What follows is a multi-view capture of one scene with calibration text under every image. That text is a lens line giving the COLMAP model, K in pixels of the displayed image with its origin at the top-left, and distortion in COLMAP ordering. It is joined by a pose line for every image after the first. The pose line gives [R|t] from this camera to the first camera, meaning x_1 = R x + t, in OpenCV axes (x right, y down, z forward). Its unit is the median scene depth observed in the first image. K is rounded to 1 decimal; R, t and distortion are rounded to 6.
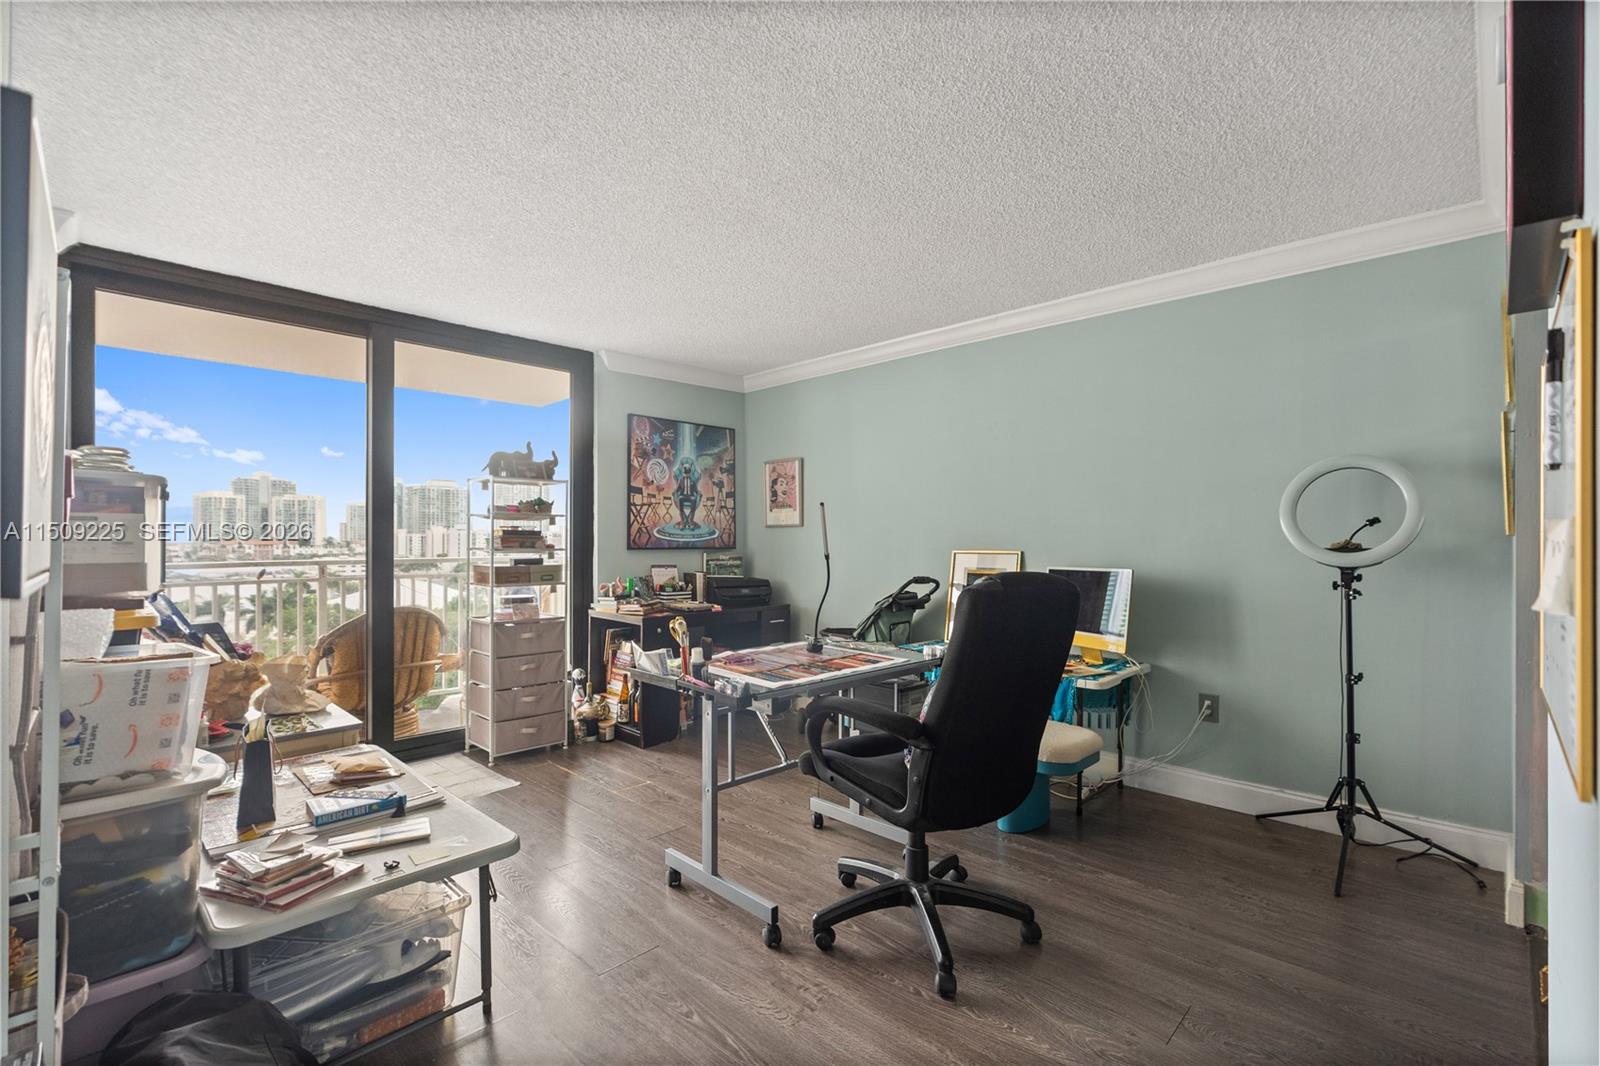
lens RADIAL K [[712.9, 0, 802.1], [0, 712.9, 540.6], [0, 0, 1]] dist [-0.020413, 0.009561]
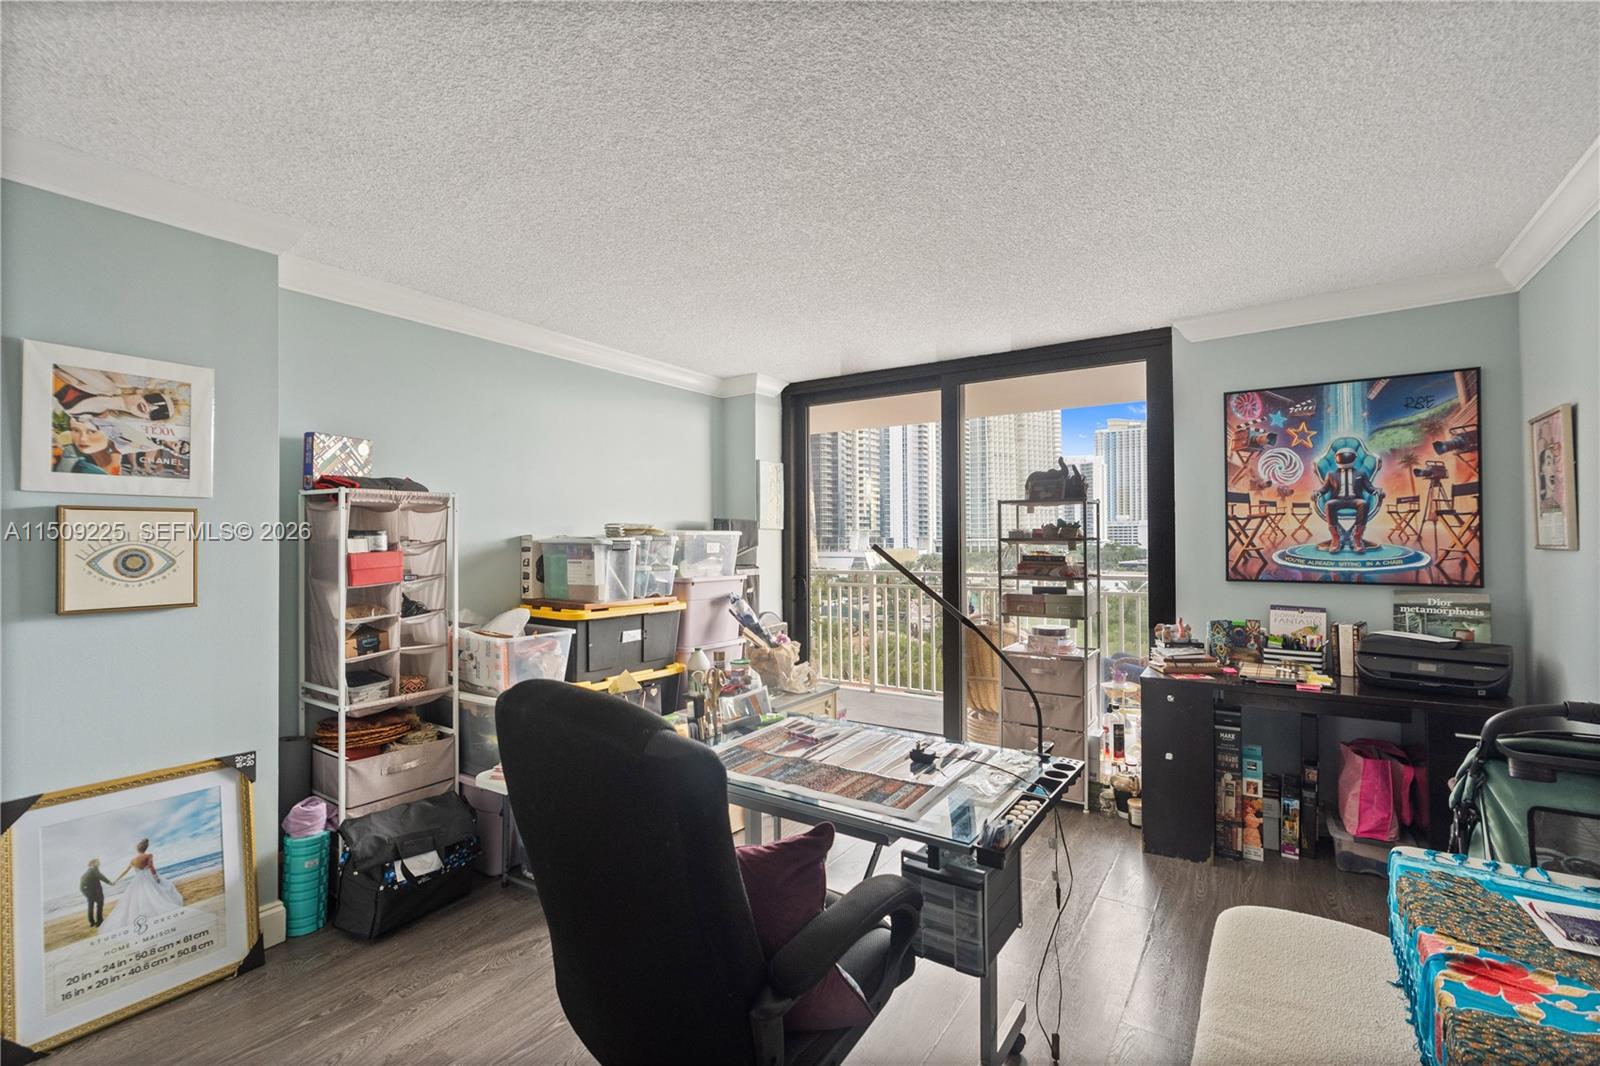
lens RADIAL K [[698.1, 0, 800.0], [0, 698.1, 533.0], [0, 0, 1]] dist [-0.000282, 0.000187]
pose [[0.180132, -0.011132, -0.983579, 0.358328], [0.004974, 0.999933, -0.010406, -0.029433], [0.983630, -0.003018, 0.180176, 0.425552]]
